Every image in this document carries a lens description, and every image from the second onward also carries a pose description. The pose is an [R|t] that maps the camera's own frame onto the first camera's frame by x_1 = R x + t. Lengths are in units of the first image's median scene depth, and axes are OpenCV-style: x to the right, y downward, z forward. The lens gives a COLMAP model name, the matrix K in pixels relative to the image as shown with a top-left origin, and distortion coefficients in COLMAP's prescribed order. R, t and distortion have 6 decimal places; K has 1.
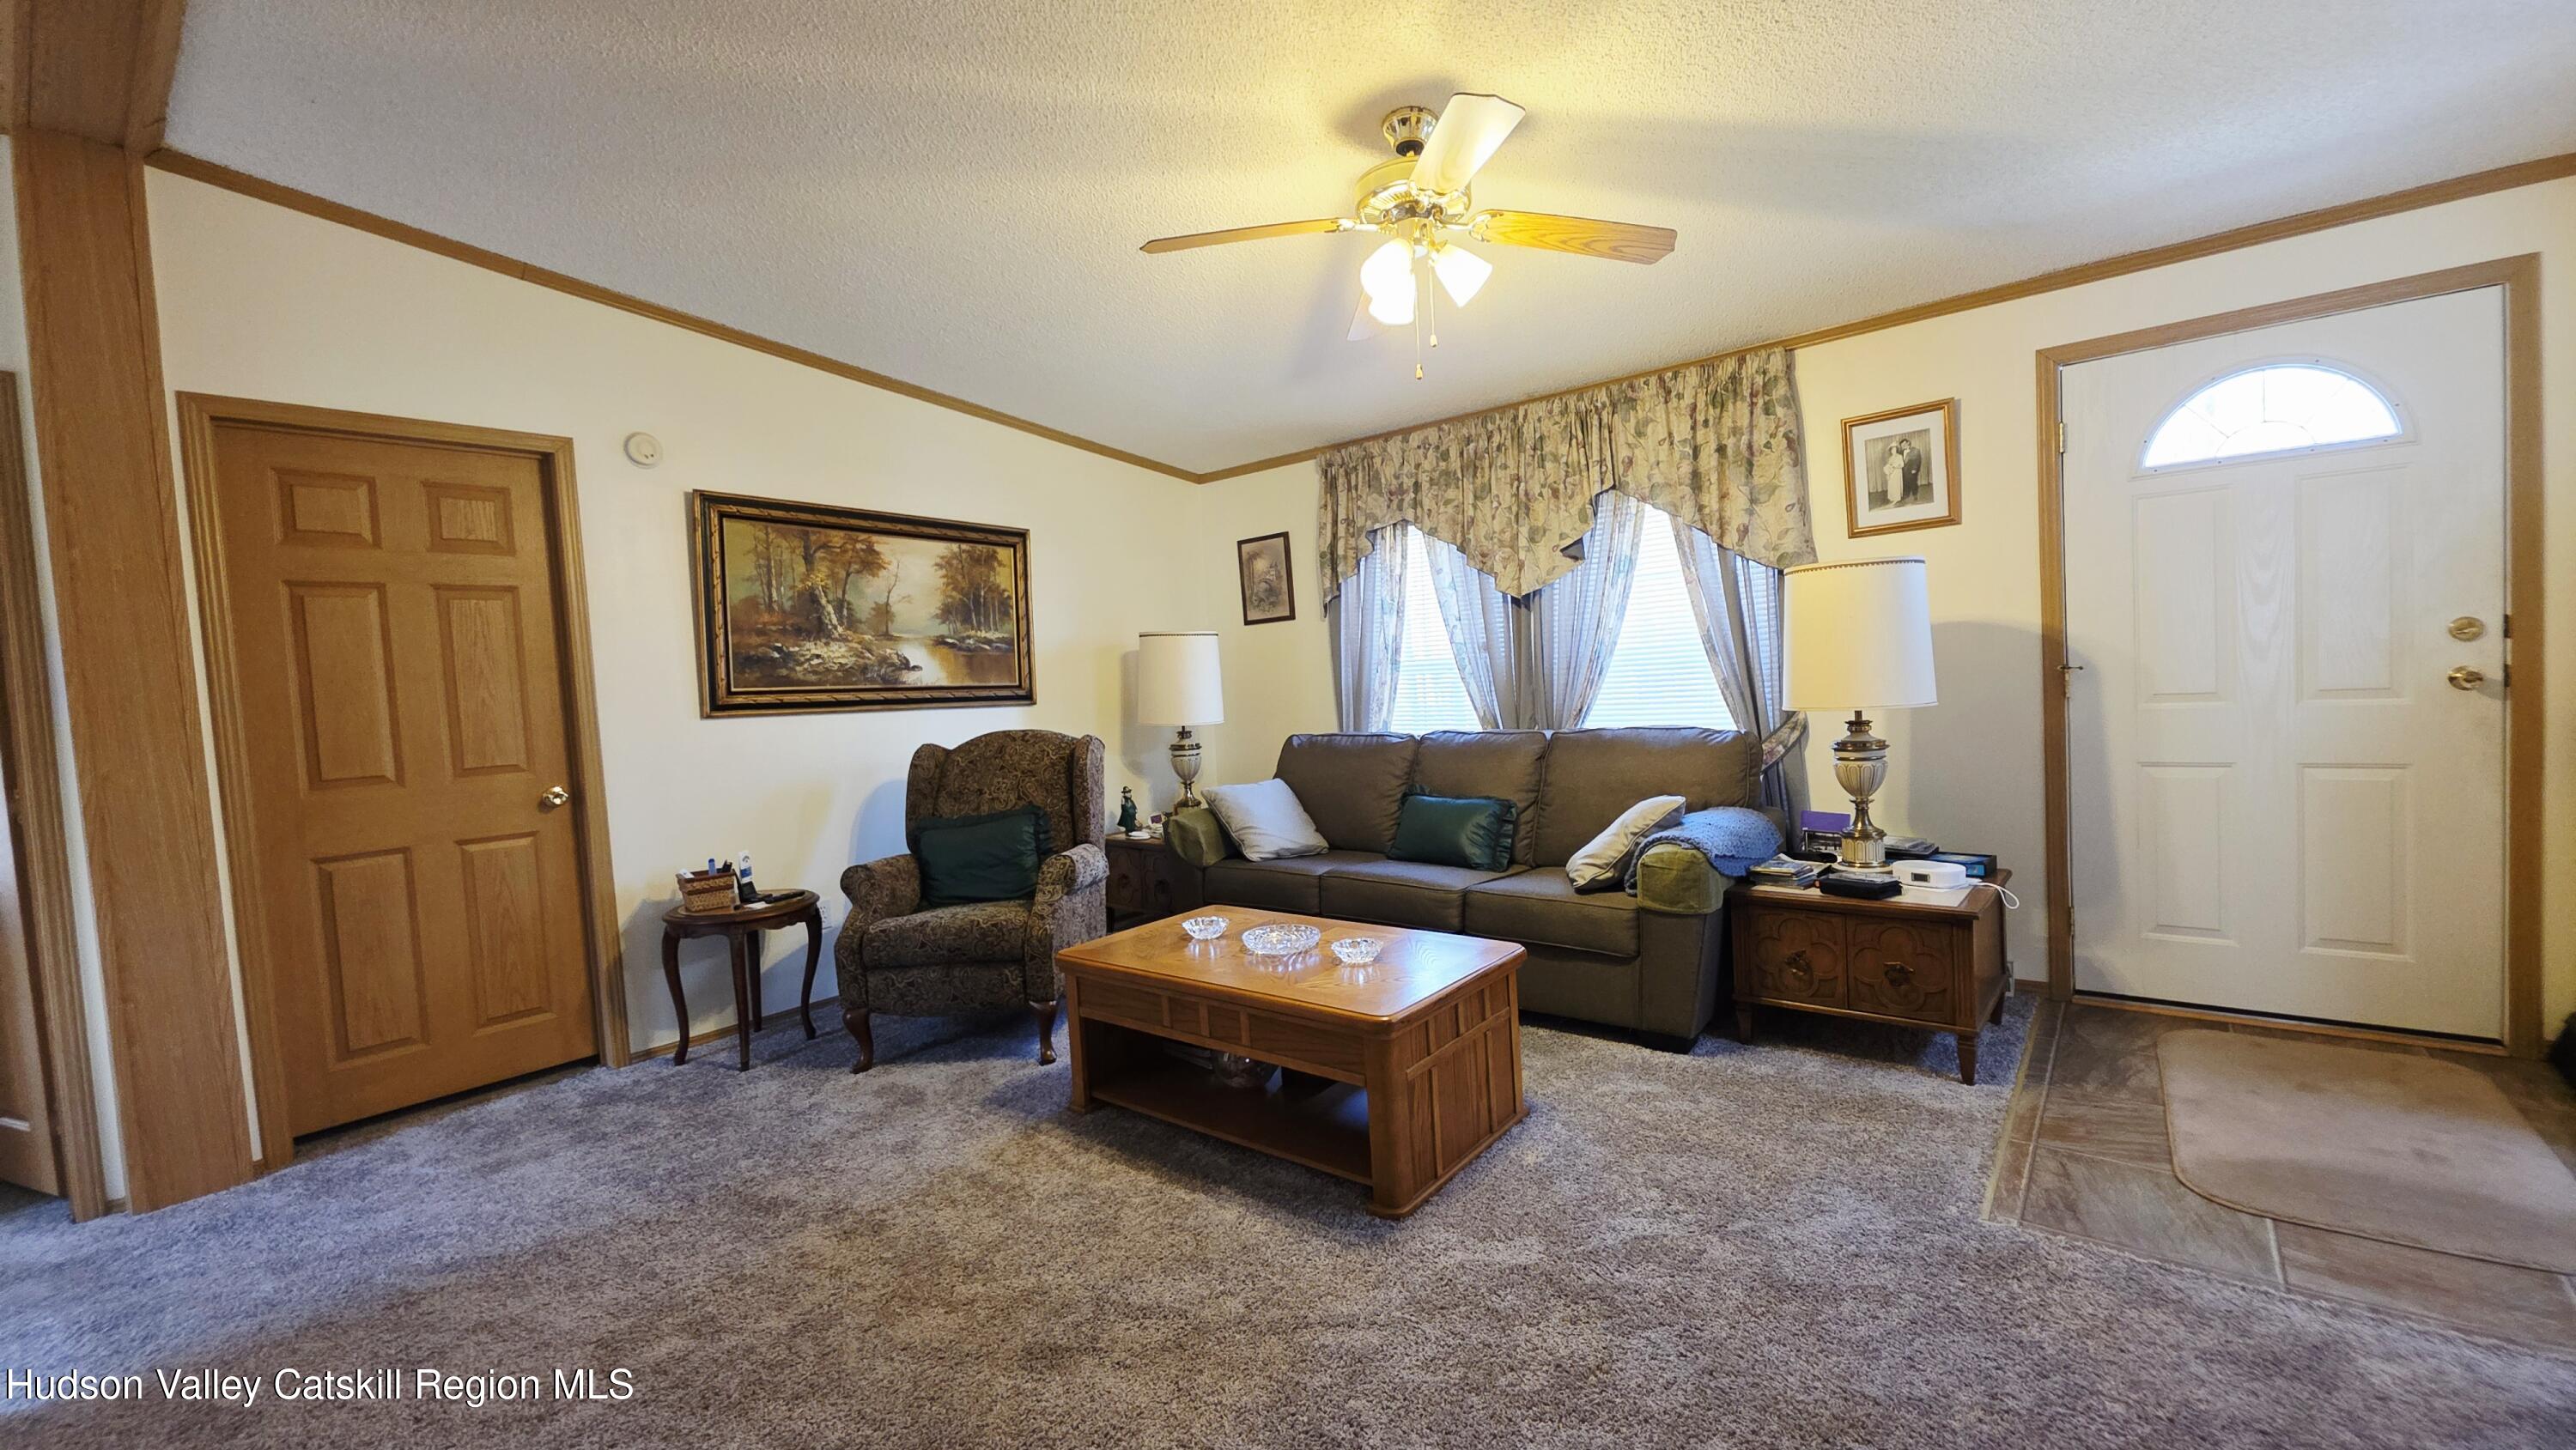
lens RADIAL K [[1042.4, 0, 1288.0], [0, 1042.4, 725.0], [0, 0, 1]] dist [-0.012245, -0.003806]
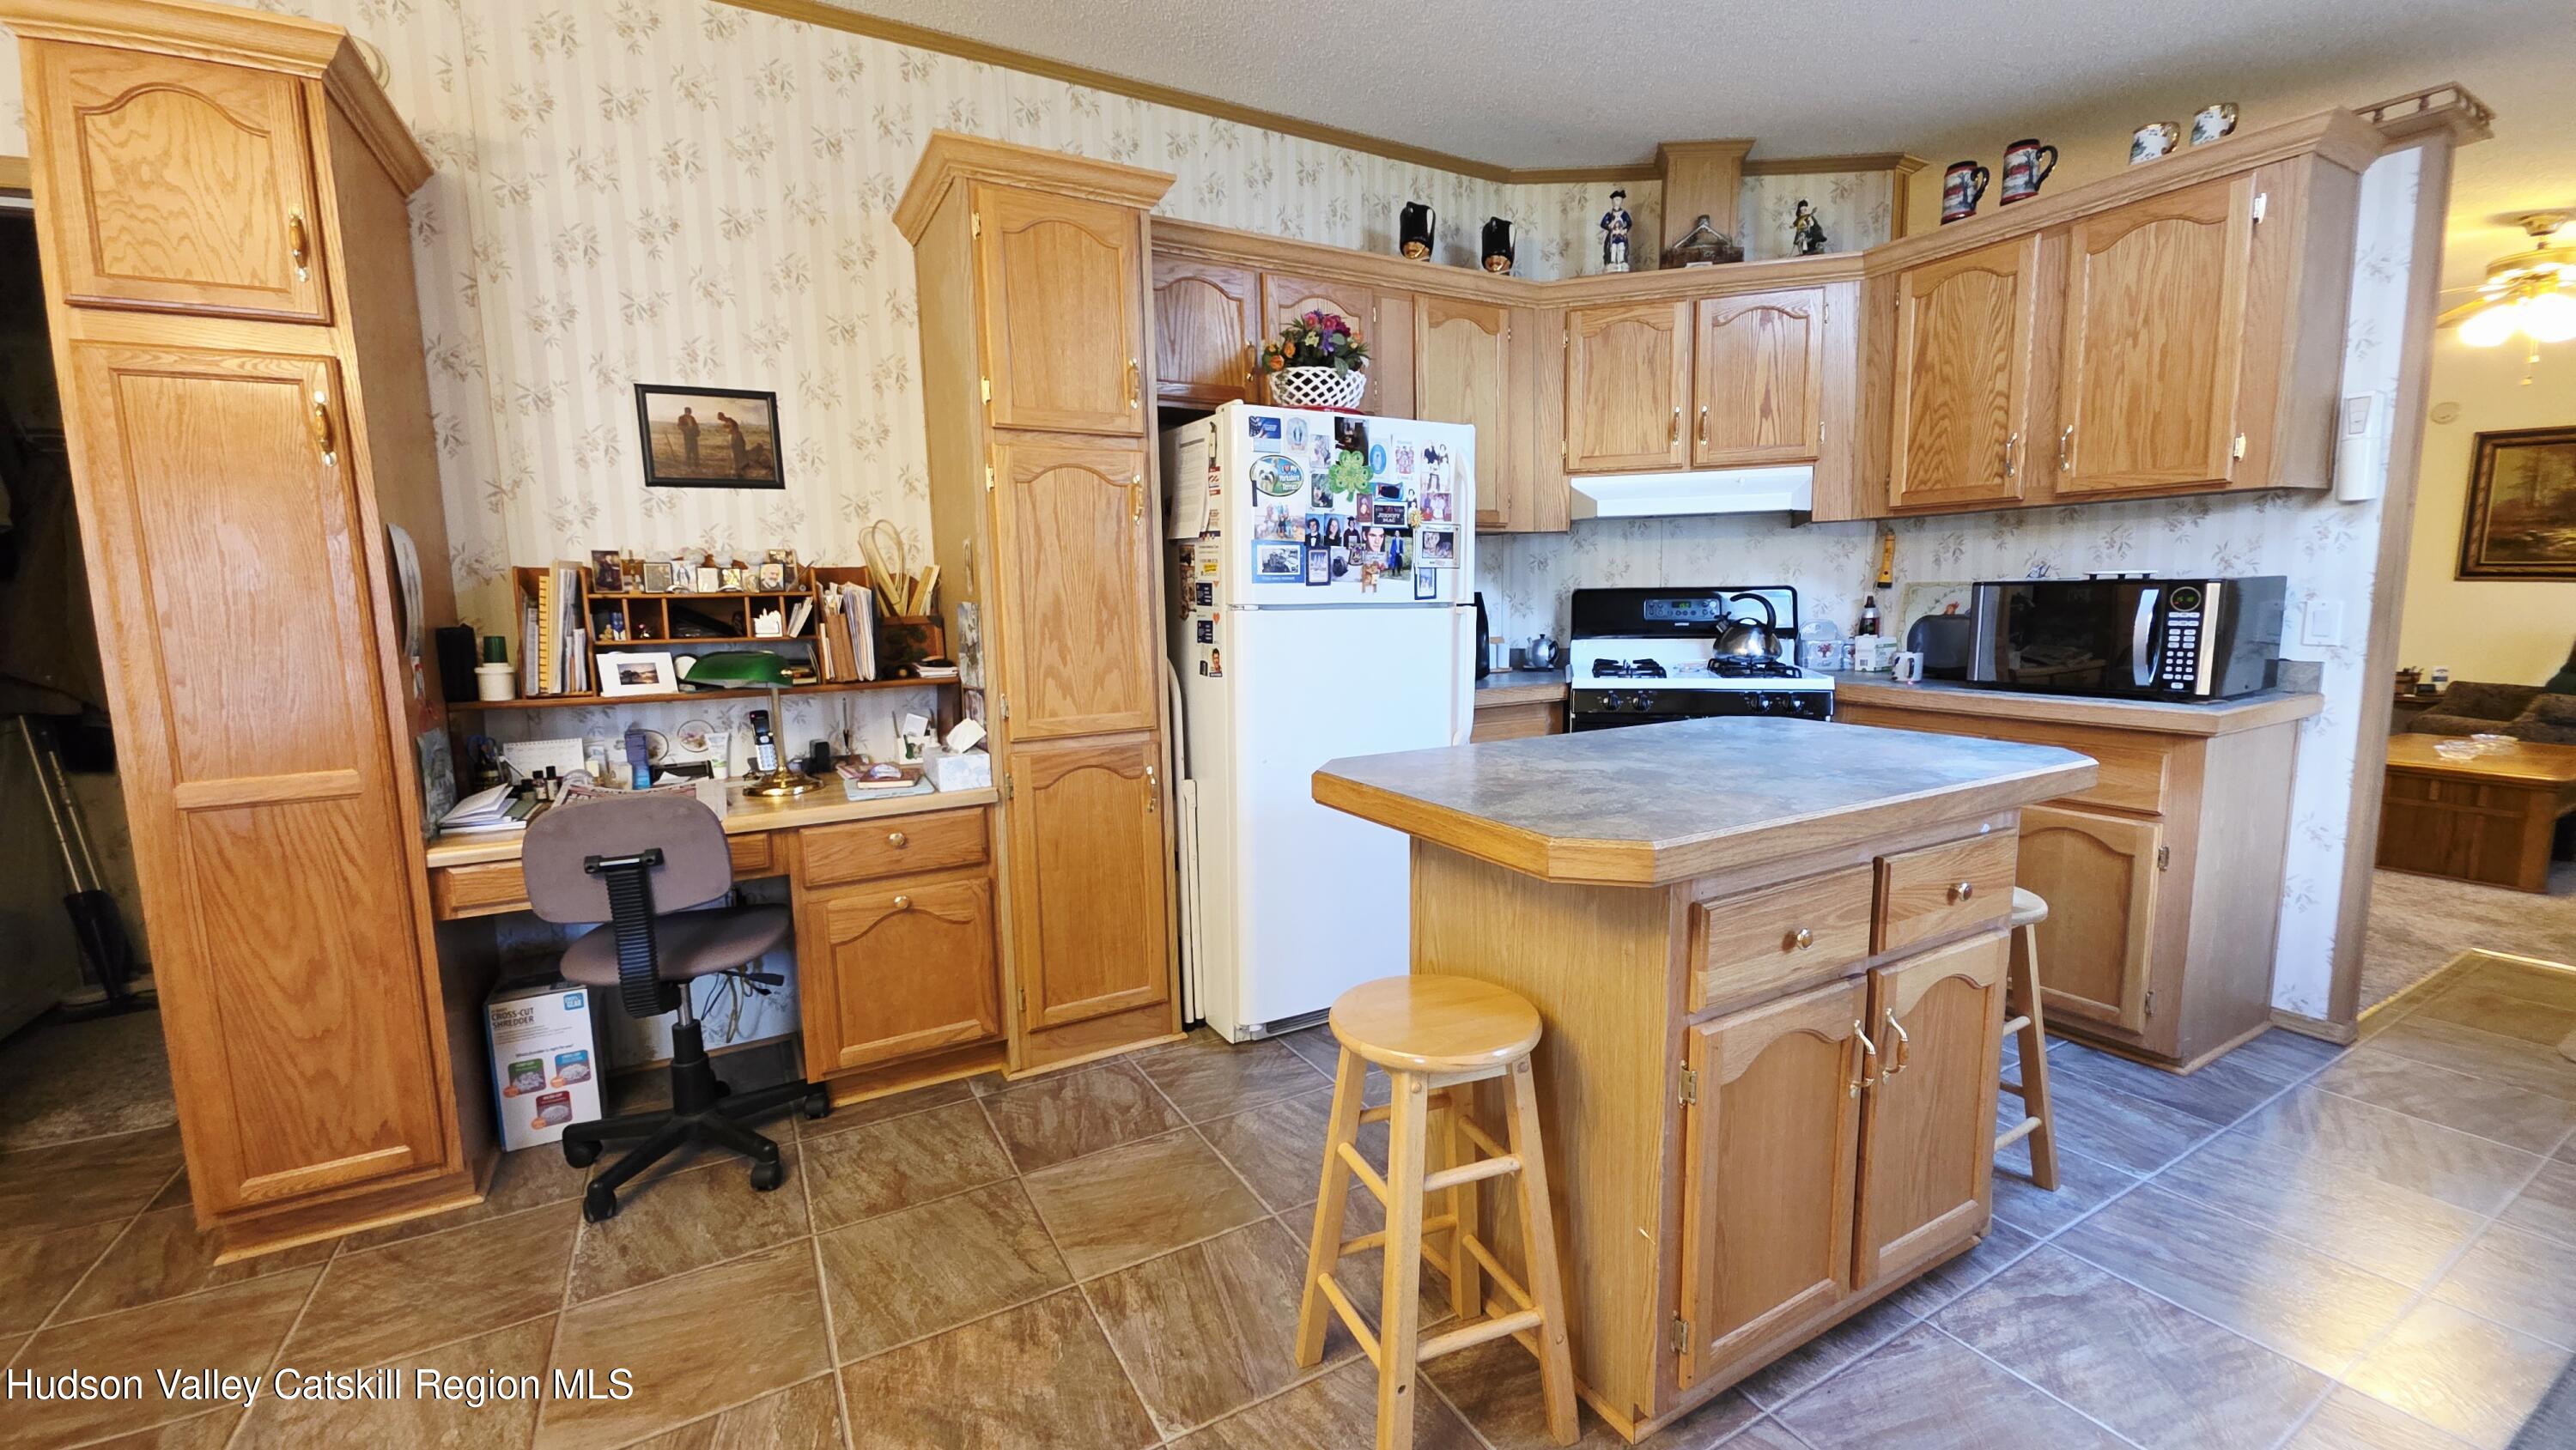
lens RADIAL K [[1042.4, 0, 1288.0], [0, 1042.4, 725.0], [0, 0, 1]] dist [-0.012245, -0.003806]
pose [[-0.361225, 0.185521, -0.913837, 1.493016], [-0.008033, 0.979353, 0.201997, -0.085951], [0.932444, 0.080307, -0.352276, -0.090802]]
